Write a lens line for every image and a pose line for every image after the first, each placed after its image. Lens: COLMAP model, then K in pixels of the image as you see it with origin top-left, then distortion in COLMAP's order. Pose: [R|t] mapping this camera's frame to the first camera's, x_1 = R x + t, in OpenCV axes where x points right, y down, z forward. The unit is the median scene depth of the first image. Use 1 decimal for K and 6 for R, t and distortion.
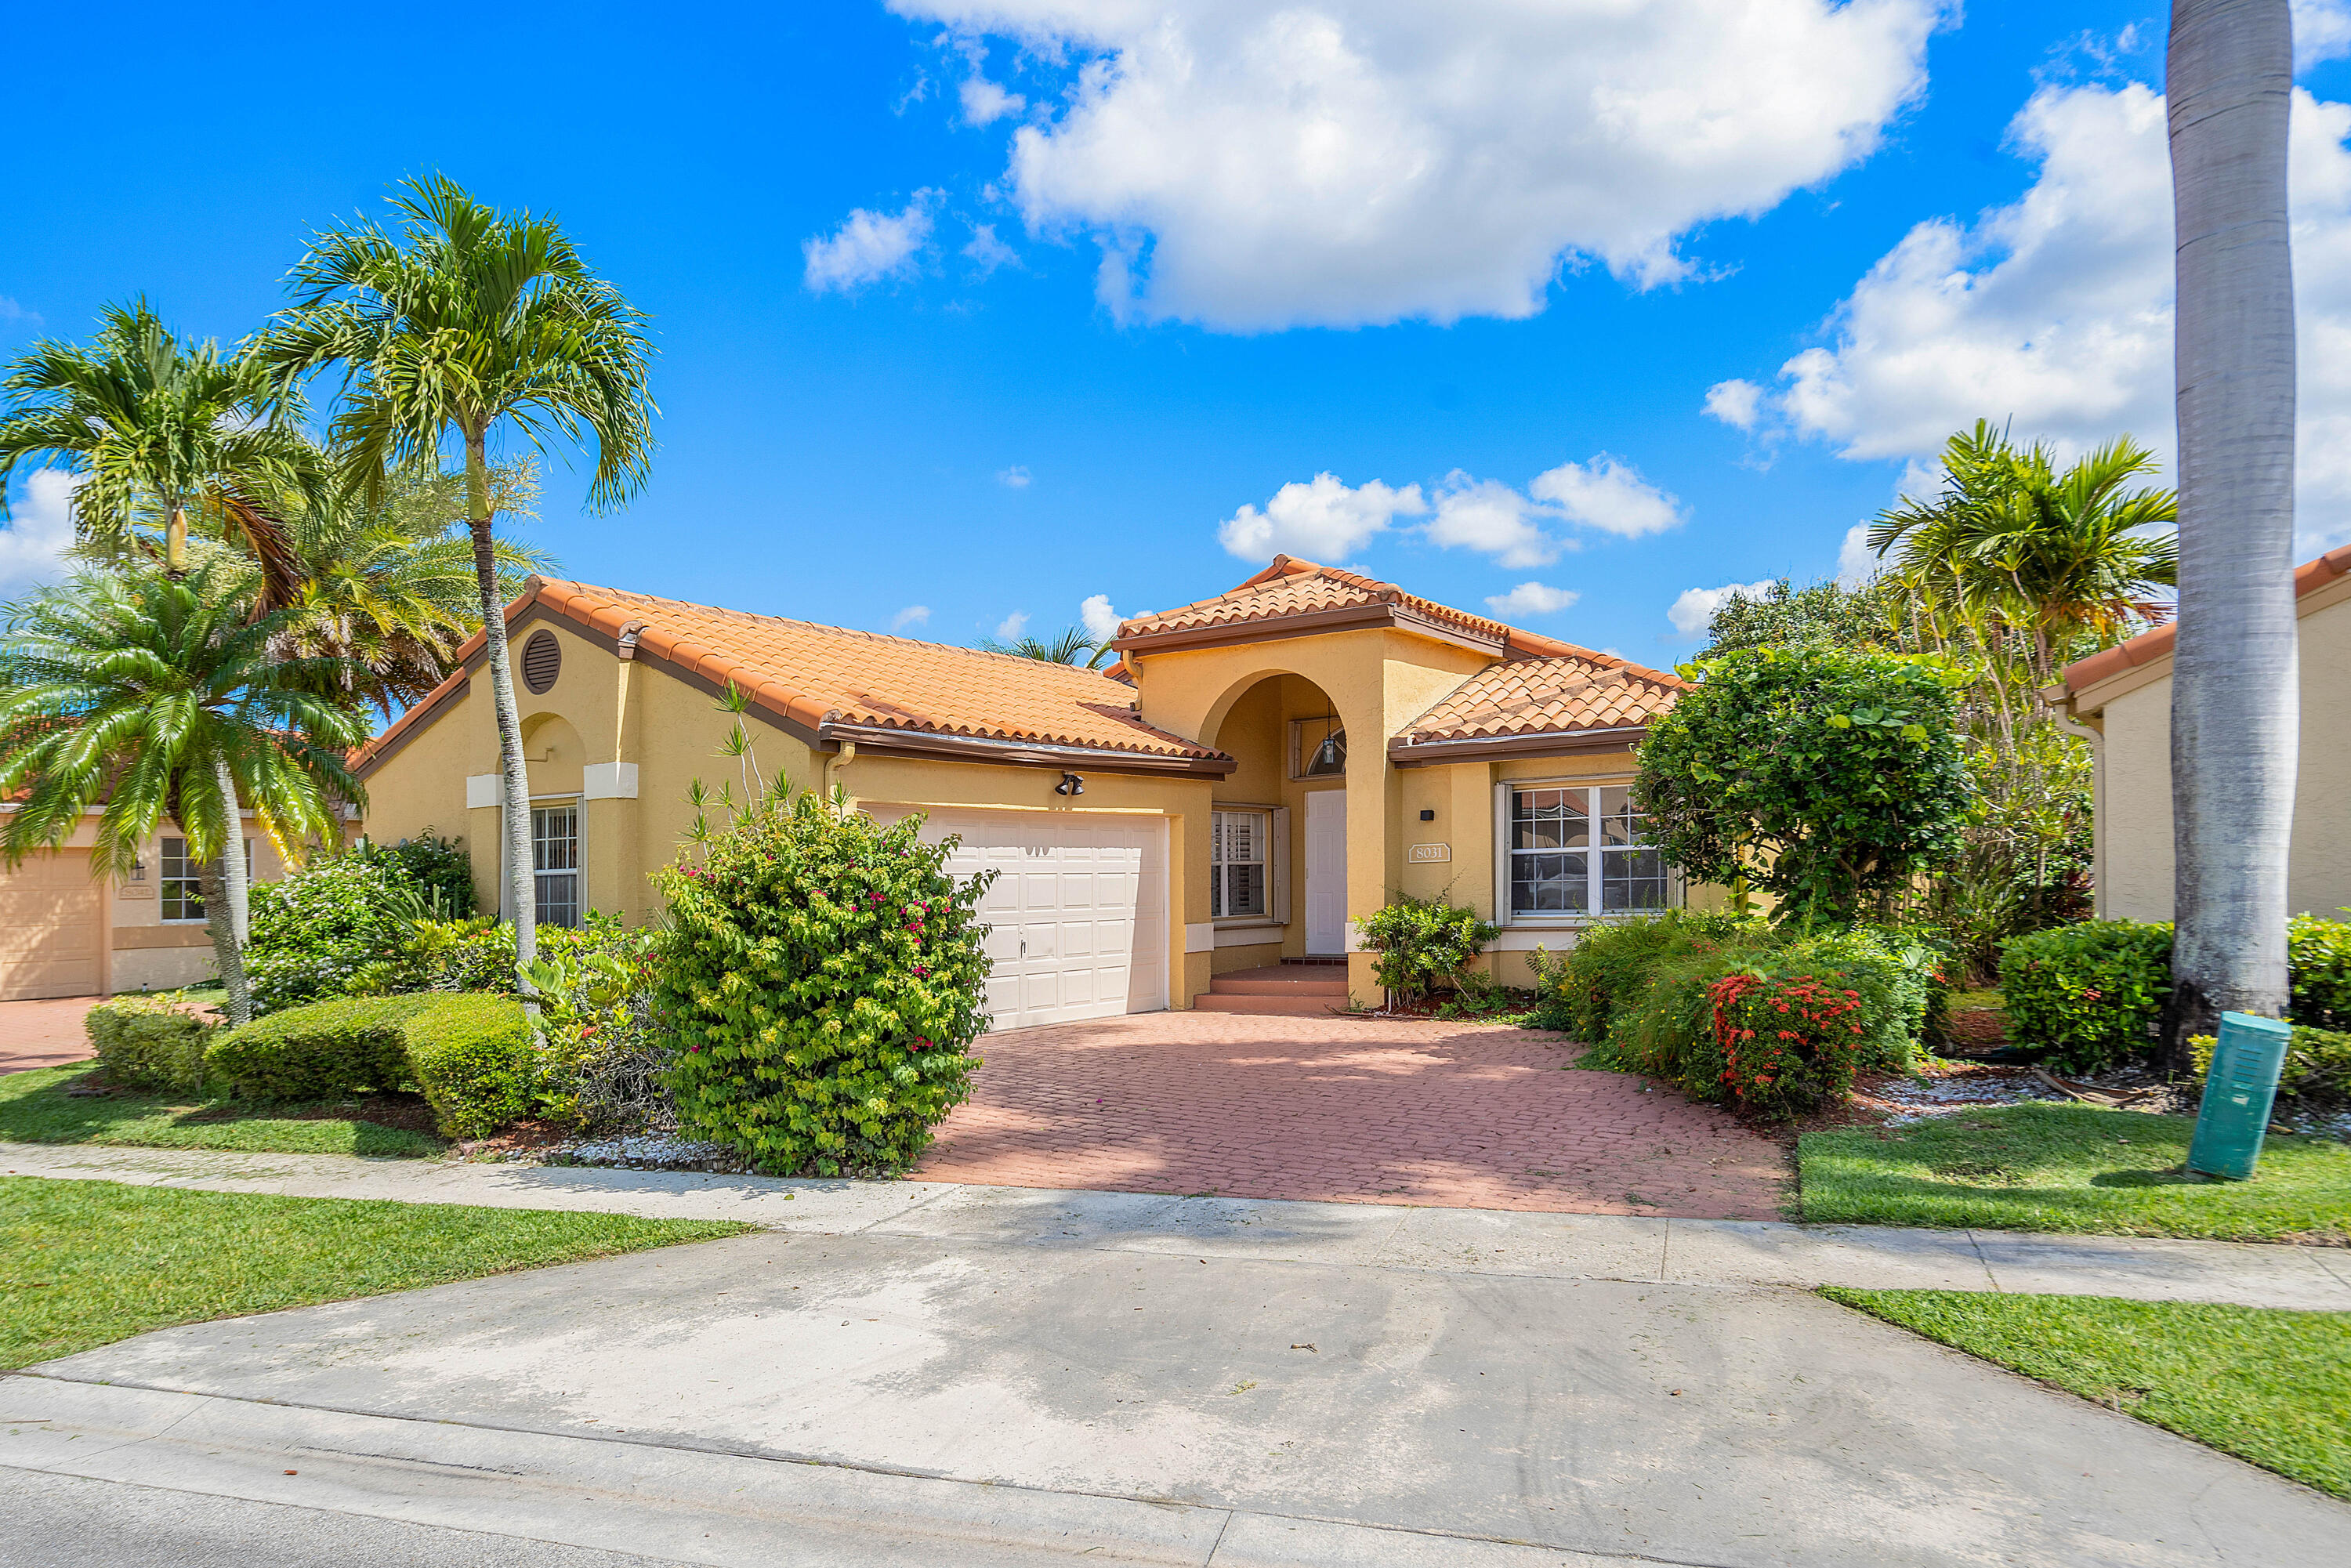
lens RADIAL K [[1551.7, 0, 1175.5], [0, 1551.7, 784.0], [0, 0, 1]] dist [0.001749, -0.000305]
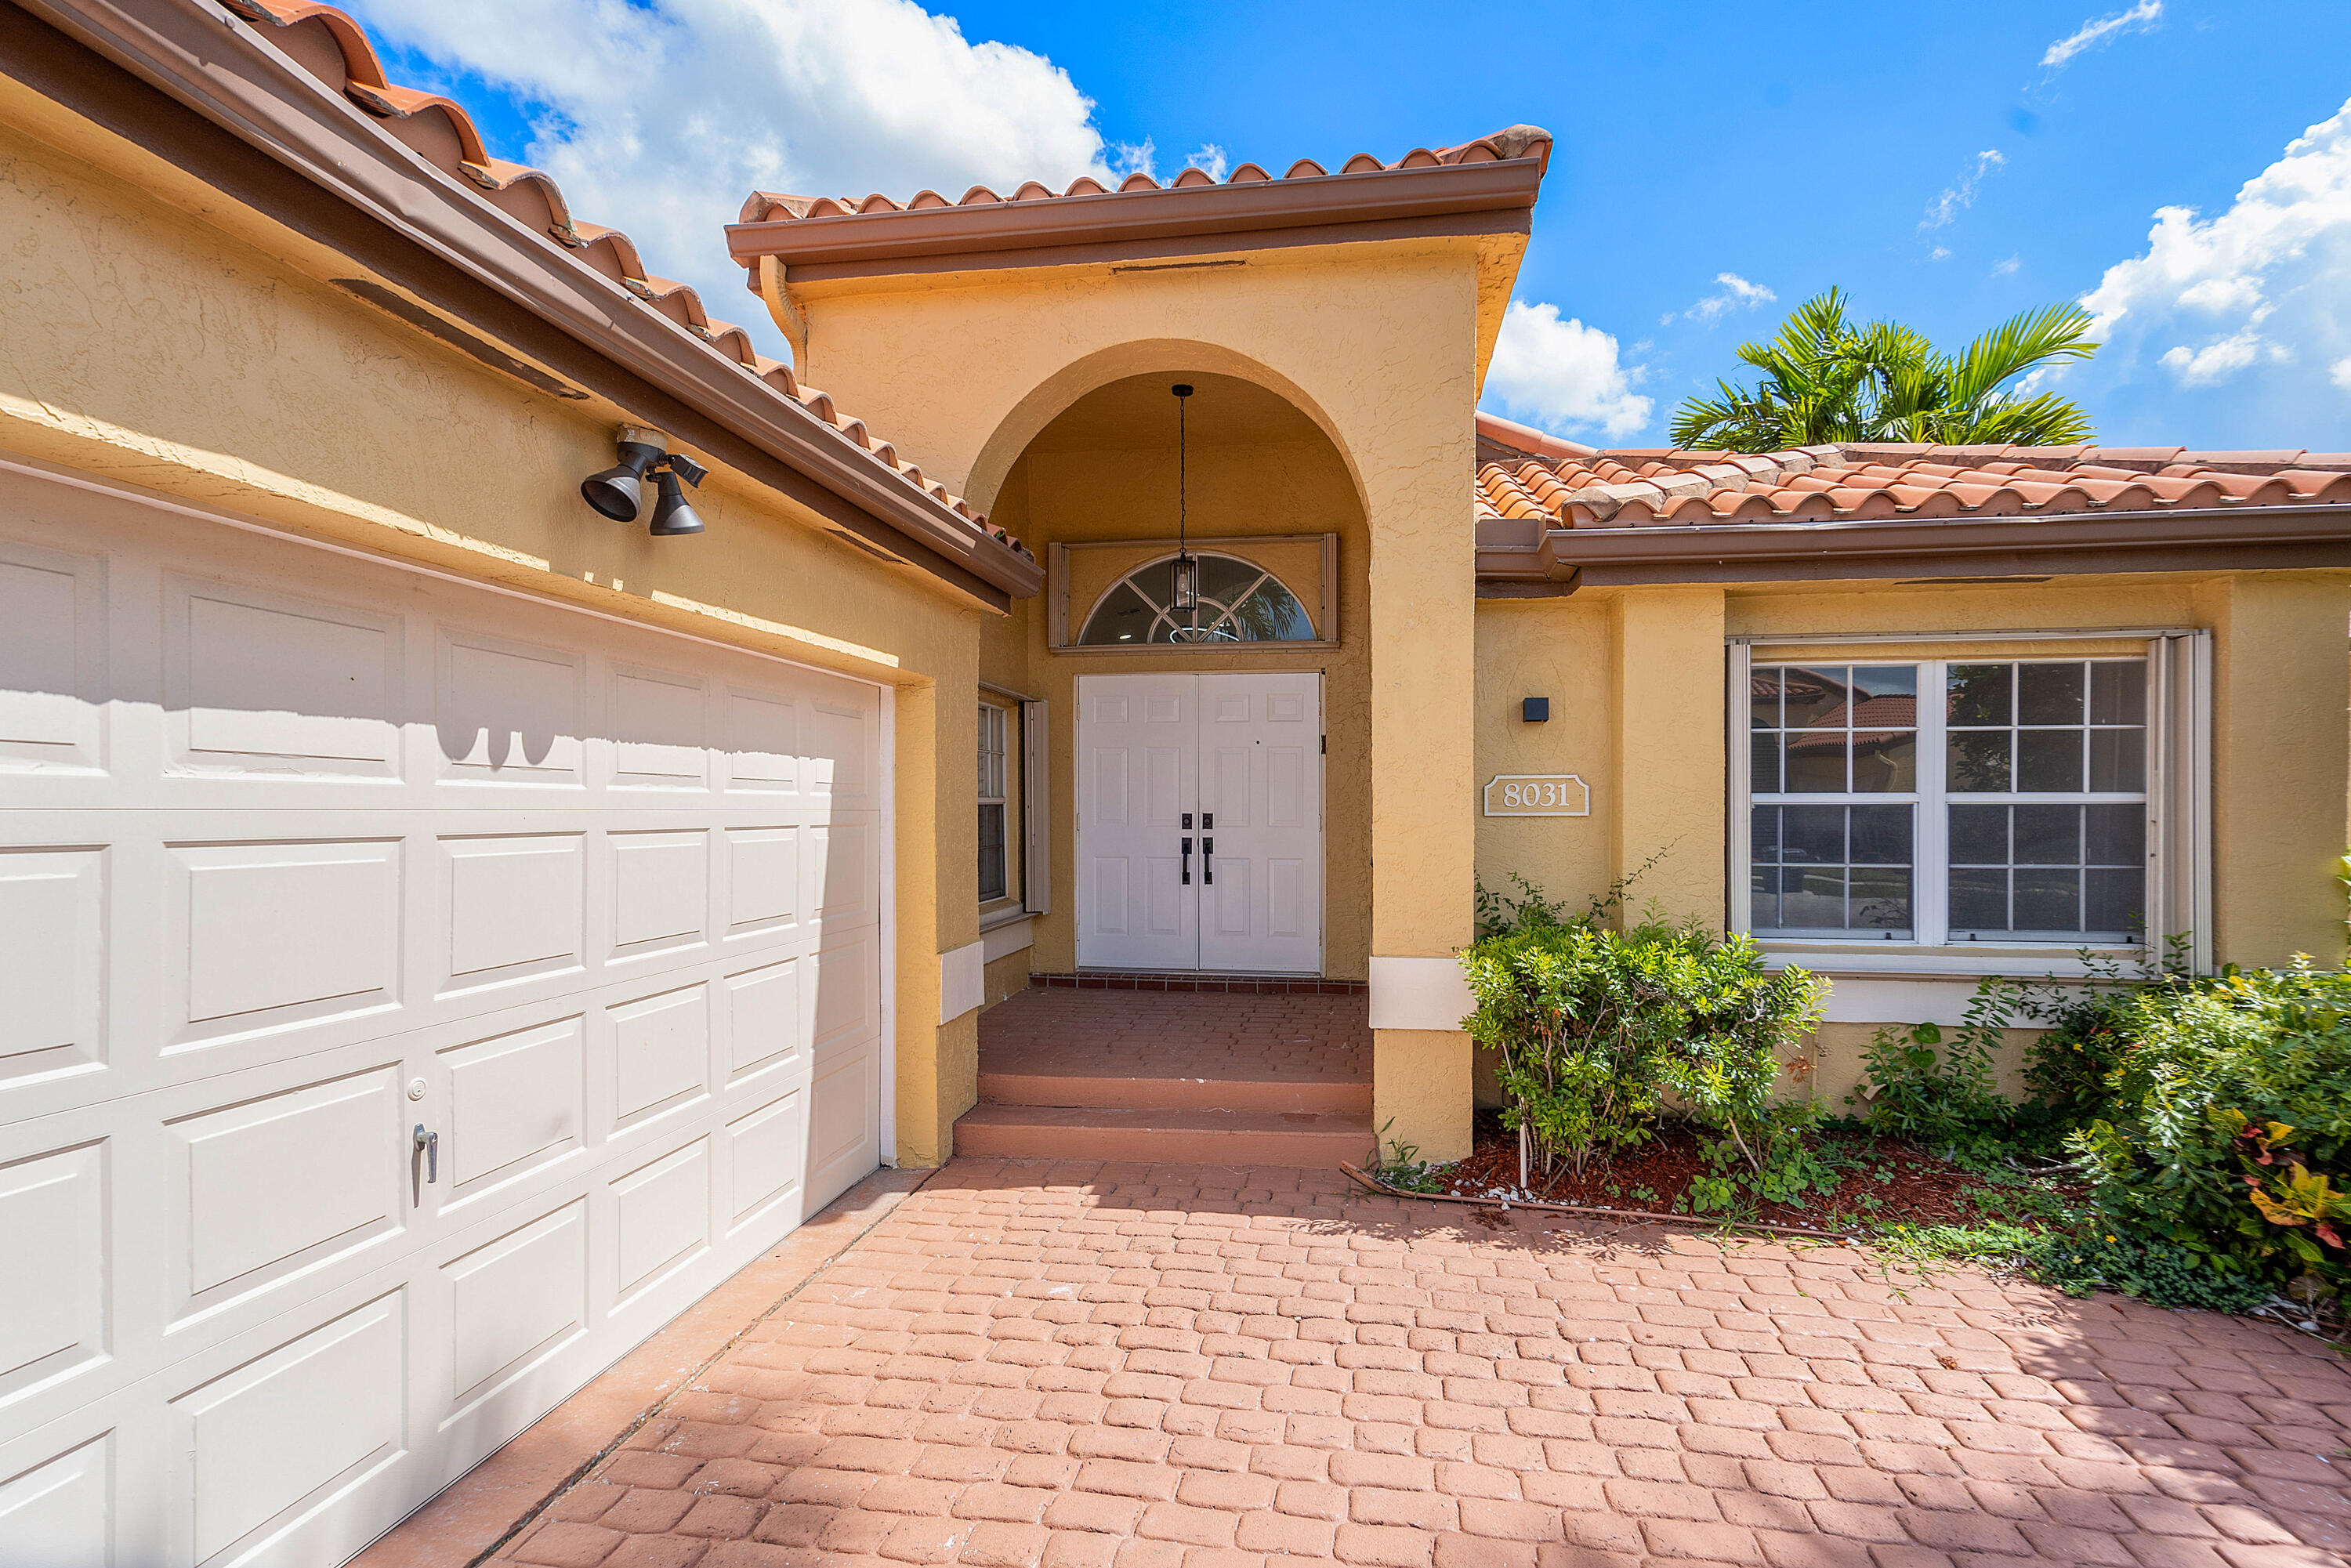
lens RADIAL K [[1129.4, 0, 1178.2], [0, 1129.4, 796.3], [0, 0, 1]] dist [-0.000394, 0.000102]
pose [[0.914338, 0.029533, 0.403874, -0.061489], [-0.049282, 0.998039, 0.038589, 0.039368], [-0.401942, -0.055187, 0.914000, 0.789888]]
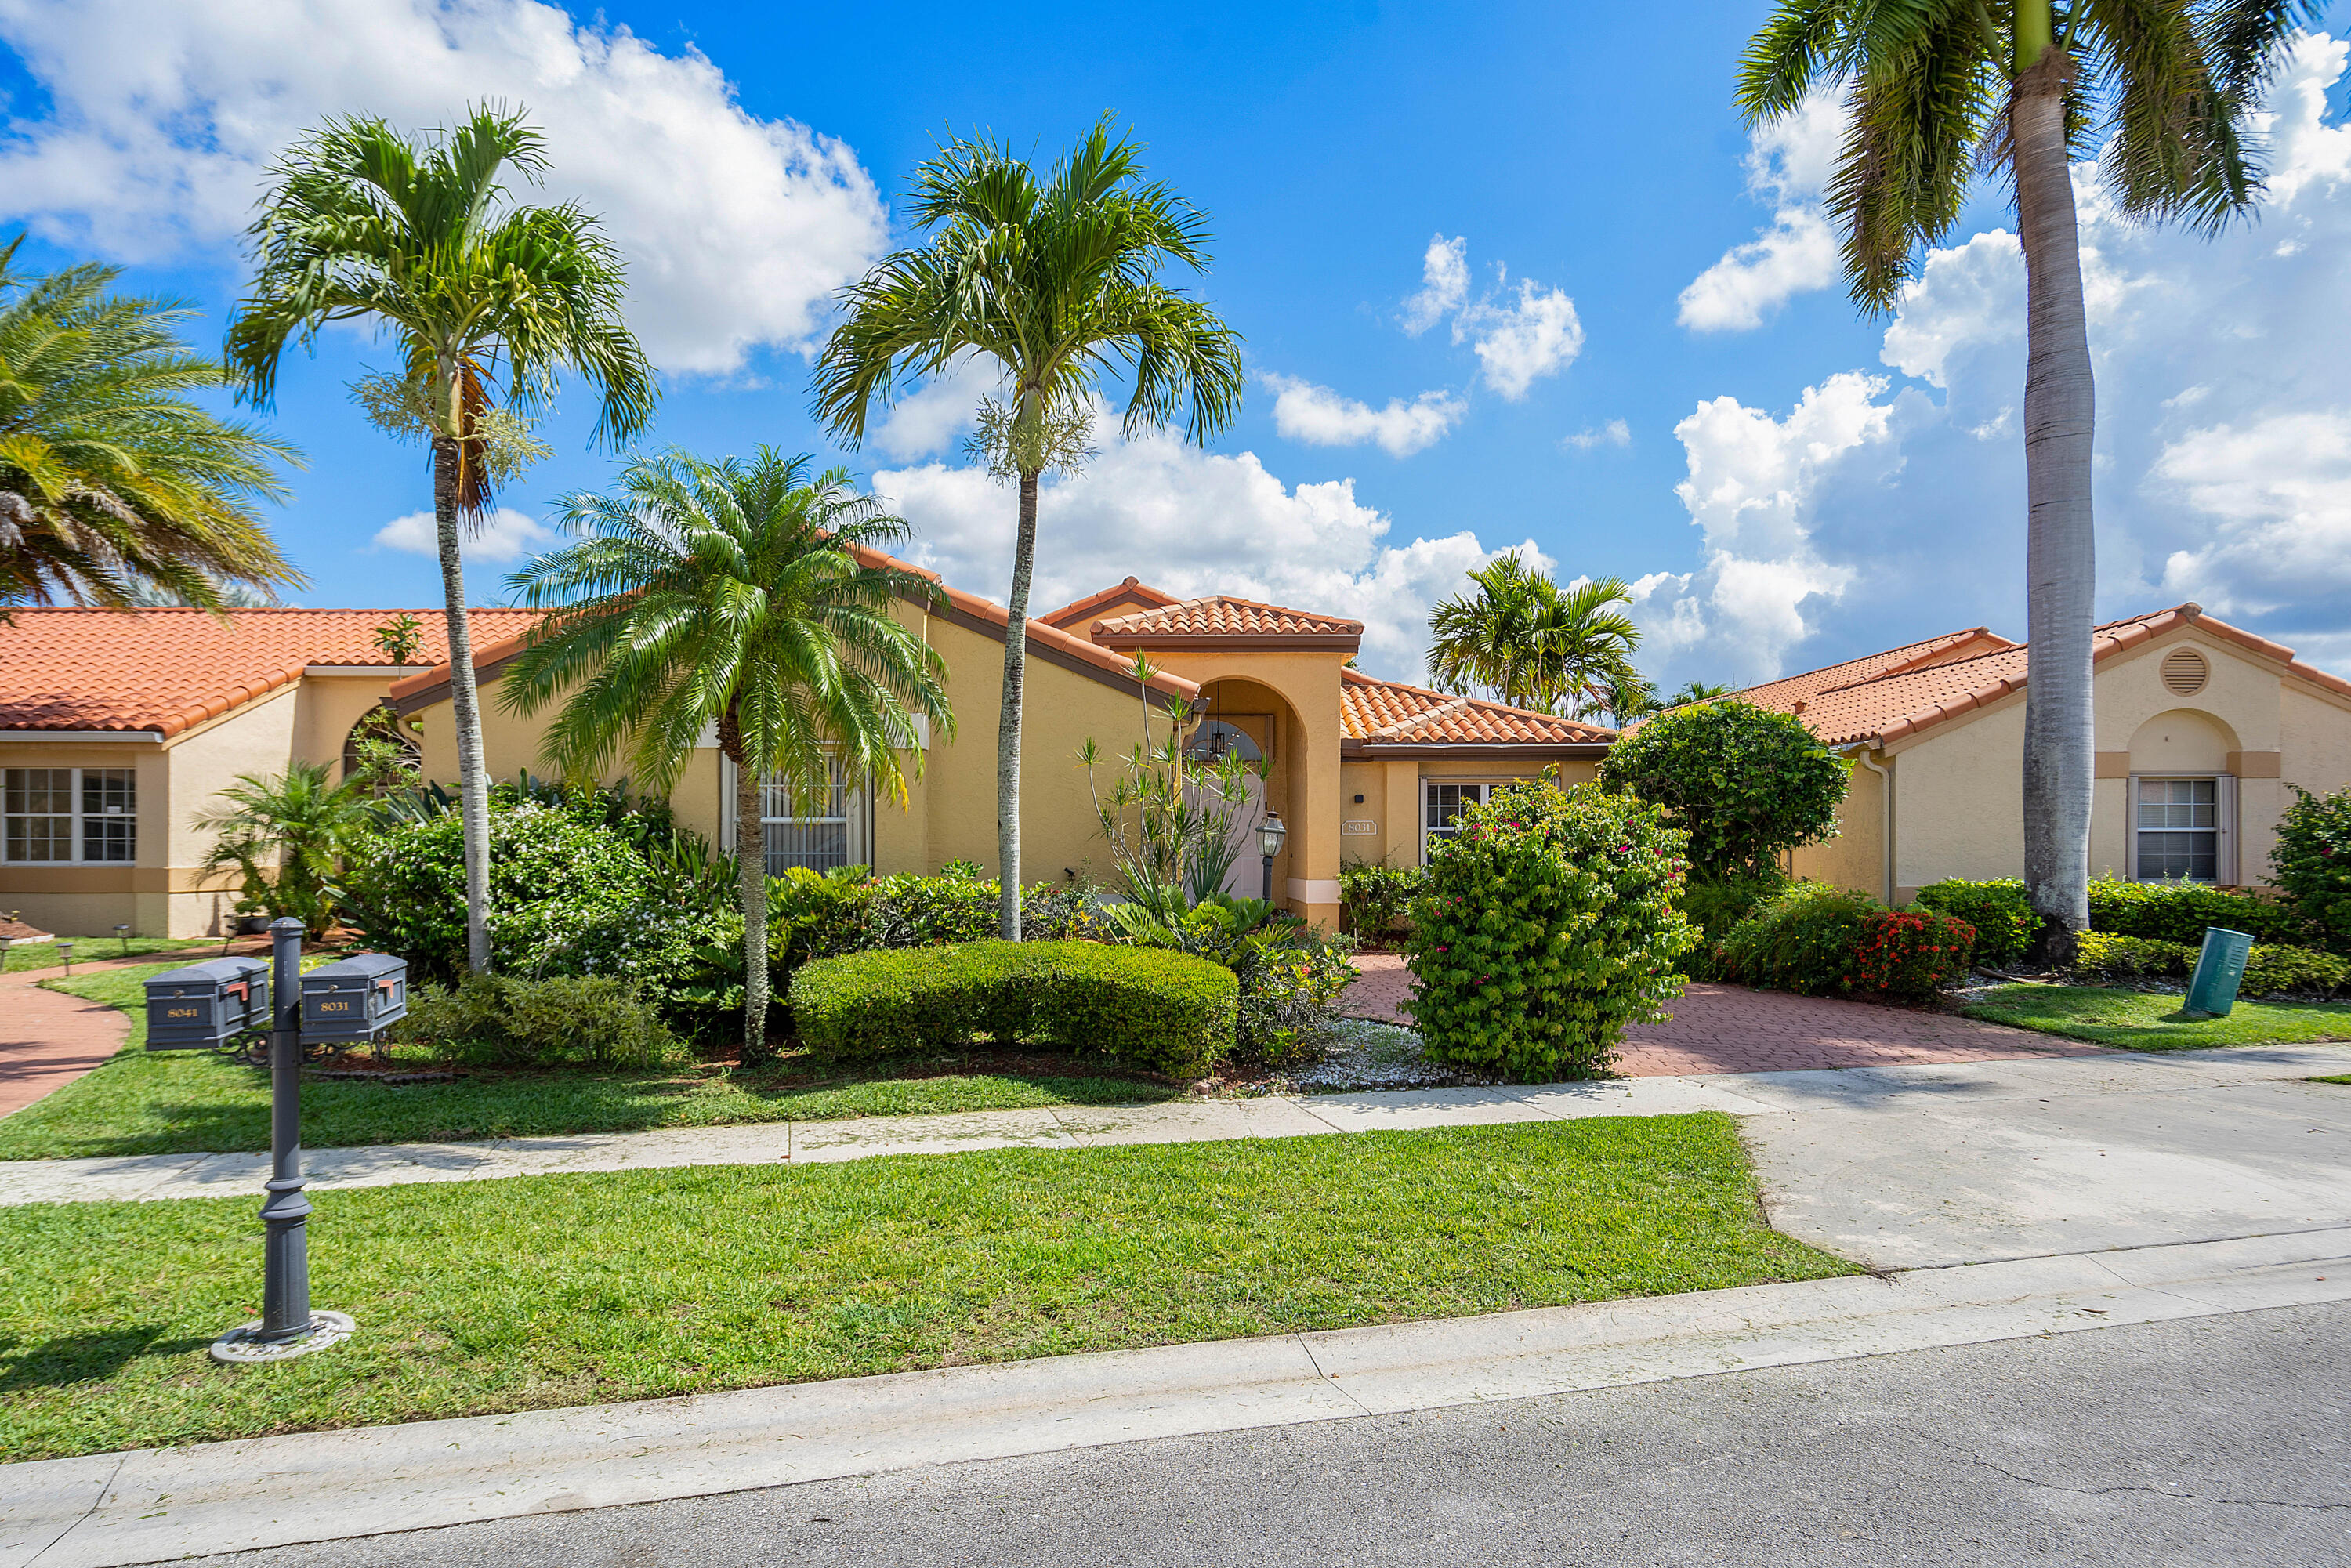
lens RADIAL K [[1284.2, 0, 1175.5], [0, 1284.2, 784.0], [0, 0, 1]] dist [-0.003891, -0.000088]
pose [[0.835007, 0.049523, 0.548006, -0.594424], [-0.054808, 0.998474, -0.006718, 0.024970], [-0.547502, -0.024426, 0.836448, 0.187363]]
